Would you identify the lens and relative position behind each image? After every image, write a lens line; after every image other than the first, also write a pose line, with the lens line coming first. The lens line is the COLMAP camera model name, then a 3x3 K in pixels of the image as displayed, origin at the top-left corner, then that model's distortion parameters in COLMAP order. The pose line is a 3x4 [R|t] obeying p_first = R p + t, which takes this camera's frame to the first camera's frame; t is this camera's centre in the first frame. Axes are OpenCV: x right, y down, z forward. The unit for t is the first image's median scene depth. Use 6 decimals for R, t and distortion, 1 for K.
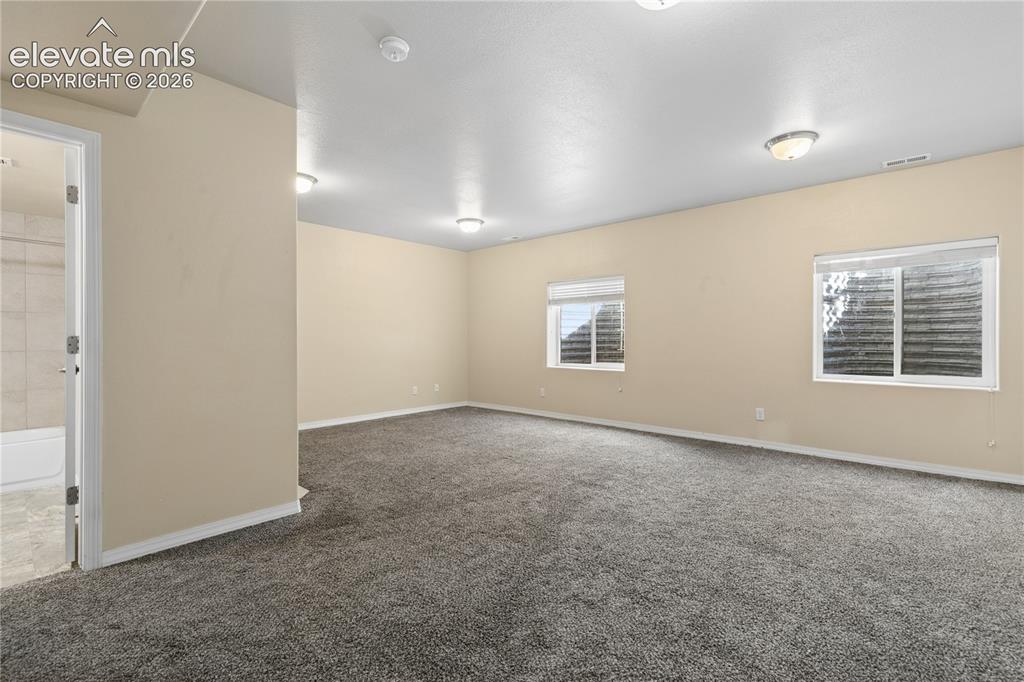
lens RADIAL K [[460.4, 0, 517.4], [0, 460.4, 337.4], [0, 0, 1]] dist [0.008695, -0.001128]
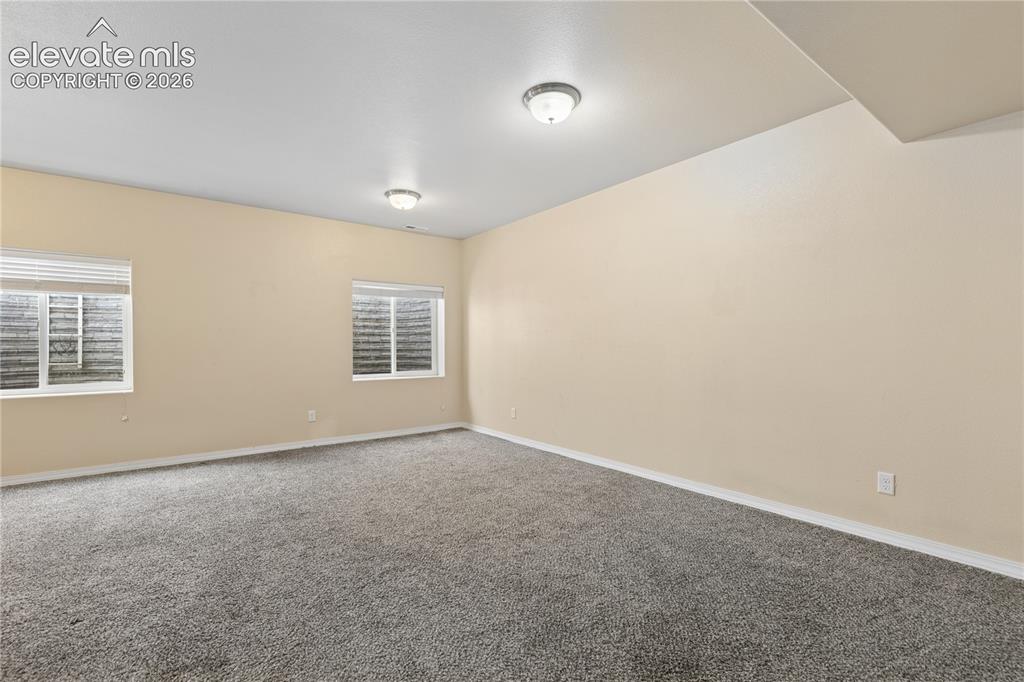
lens RADIAL K [[460.4, 0, 512.9], [0, 460.4, 345.0], [0, 0, 1]] dist [0.008695, -0.001128]
pose [[0.192381, 0.001107, 0.981320, -0.507645], [0.000545, 0.999999, -0.001235, -0.000099], [-0.981320, 0.000772, 0.192381, 0.362411]]
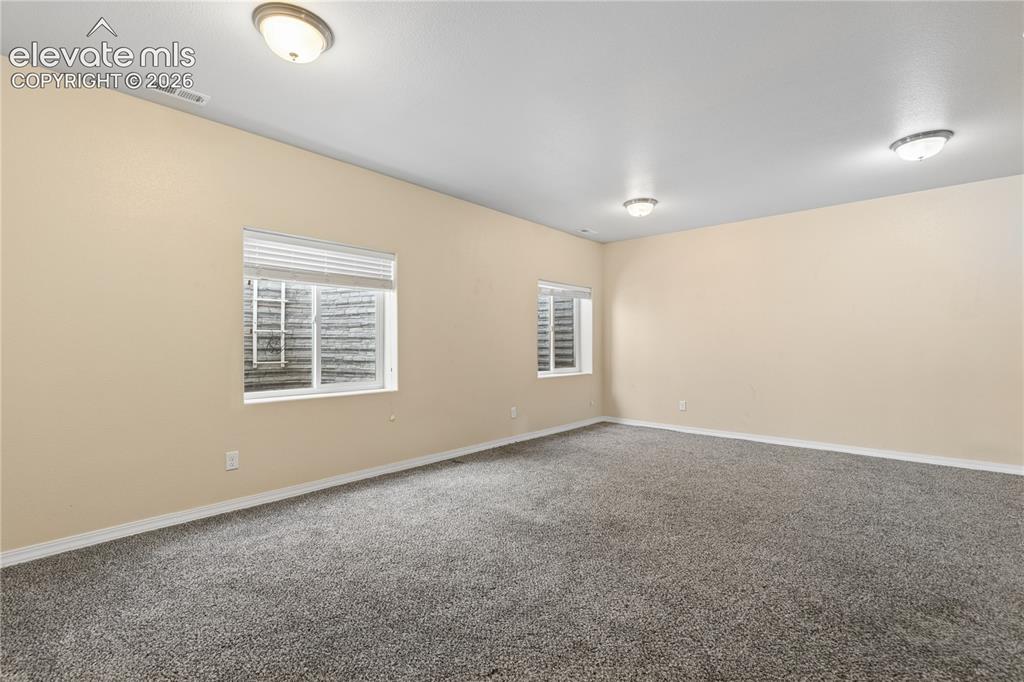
lens RADIAL K [[460.4, 0, 513.2], [0, 460.4, 346.8], [0, 0, 1]] dist [0.008695, -0.001128]
pose [[0.002747, -0.005292, 0.999982, -0.648309], [-0.002339, 0.999983, 0.005299, 0.002213], [-0.999993, -0.002354, 0.002734, 1.119080]]
